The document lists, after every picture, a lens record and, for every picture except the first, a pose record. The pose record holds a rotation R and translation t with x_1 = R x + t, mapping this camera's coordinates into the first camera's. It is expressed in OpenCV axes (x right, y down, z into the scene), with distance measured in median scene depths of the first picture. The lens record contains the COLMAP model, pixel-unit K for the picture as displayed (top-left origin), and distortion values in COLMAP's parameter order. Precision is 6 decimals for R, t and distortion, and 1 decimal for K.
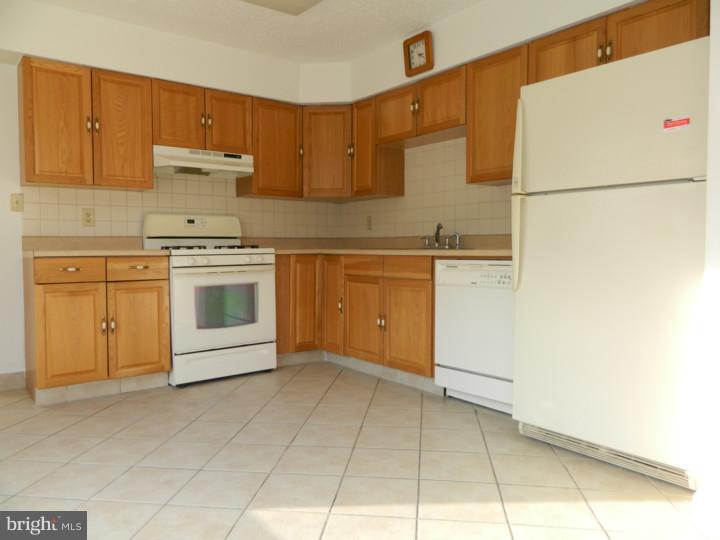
lens RADIAL K [[538.0, 0, 359.9], [0, 538.0, 263.0], [0, 0, 1]] dist [0.006570, 0.000998]
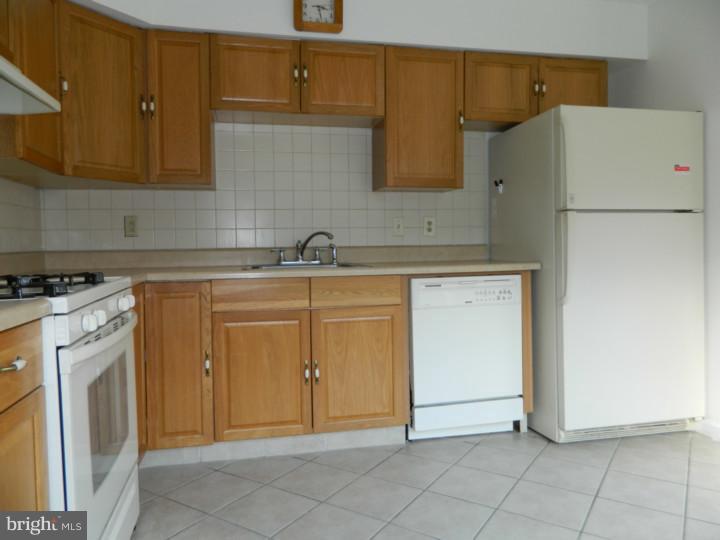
lens RADIAL K [[538.0, 0, 355.6], [0, 538.0, 264.5], [0, 0, 1]] dist [0.006570, 0.000998]
pose [[0.428779, -0.039128, 0.902562, -0.556741], [0.039892, 0.998907, 0.024353, -0.045192], [-0.902528, 0.025563, 0.429871, 0.639139]]
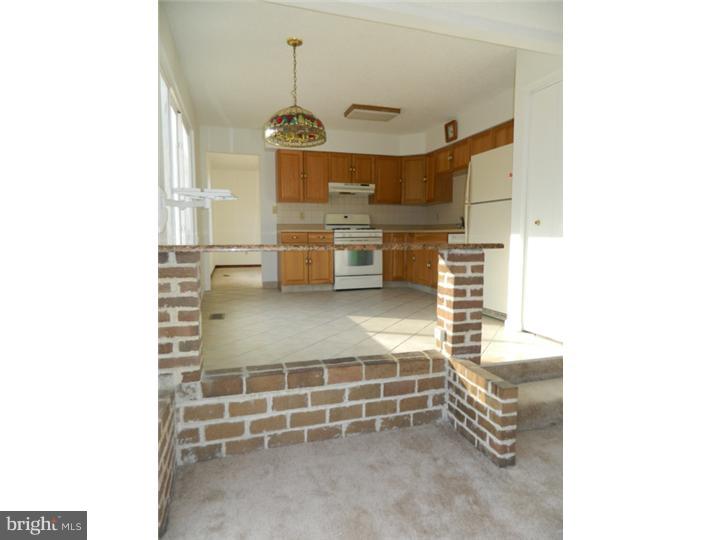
lens RADIAL K [[416.1, 0, 361.6], [0, 416.1, 264.3], [0, 0, 1]] dist [0.006137, 0.000100]
pose [[0.942263, 0.027473, -0.333744, 0.325862], [-0.014090, 0.998999, 0.042453, 0.041656], [0.334577, -0.035299, 0.941707, -0.577878]]
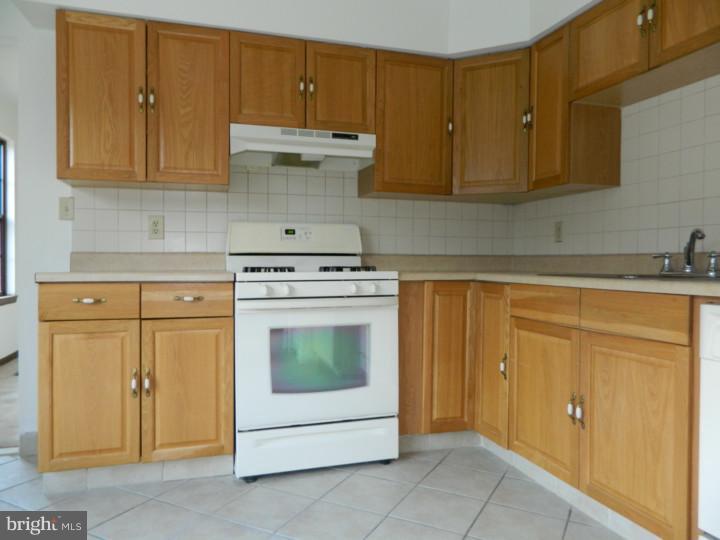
lens RADIAL K [[538.0, 0, 355.6], [0, 538.0, 266.2], [0, 0, 1]] dist [0.006570, 0.000998]
pose [[0.937053, 0.010863, -0.349018, 0.020255], [-0.019269, 0.999602, -0.020620, -0.020758], [0.348655, 0.026047, 0.936889, 0.402081]]
